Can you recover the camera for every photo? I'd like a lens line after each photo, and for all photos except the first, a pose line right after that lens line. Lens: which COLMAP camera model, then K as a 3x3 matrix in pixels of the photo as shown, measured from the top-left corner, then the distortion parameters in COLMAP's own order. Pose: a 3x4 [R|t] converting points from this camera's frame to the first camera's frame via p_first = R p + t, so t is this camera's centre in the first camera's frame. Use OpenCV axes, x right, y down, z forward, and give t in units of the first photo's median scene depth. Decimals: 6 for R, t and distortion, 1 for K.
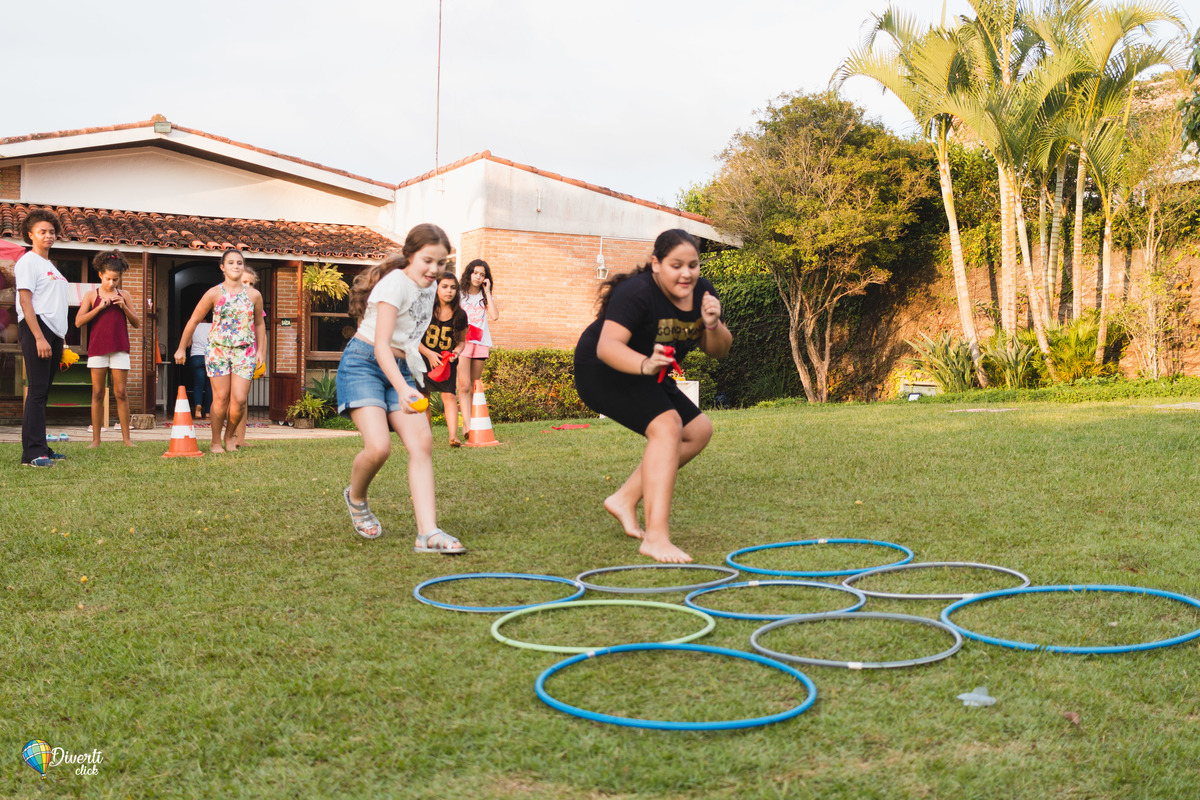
lens RADIAL K [[1314.4, 0, 602.5], [0, 1314.4, 405.9], [0, 0, 1]] dist [0.010082, 0.010020]
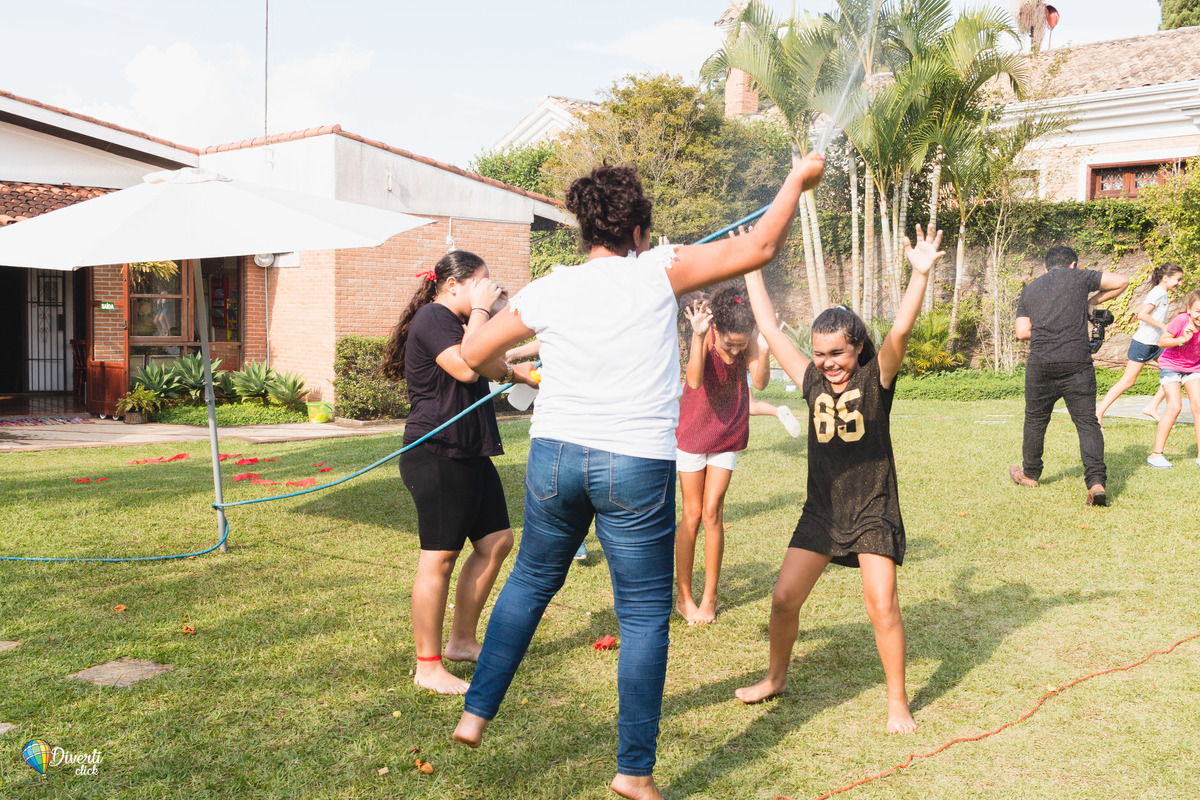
lens RADIAL K [[1314.4, 0, 602.5], [0, 1314.4, 405.9], [0, 0, 1]] dist [0.010082, 0.010020]
pose [[0.967652, -0.017831, 0.251659, -0.142638], [0.006026, 0.998848, 0.047604, -0.036628], [-0.252218, -0.044547, 0.966645, 0.033286]]
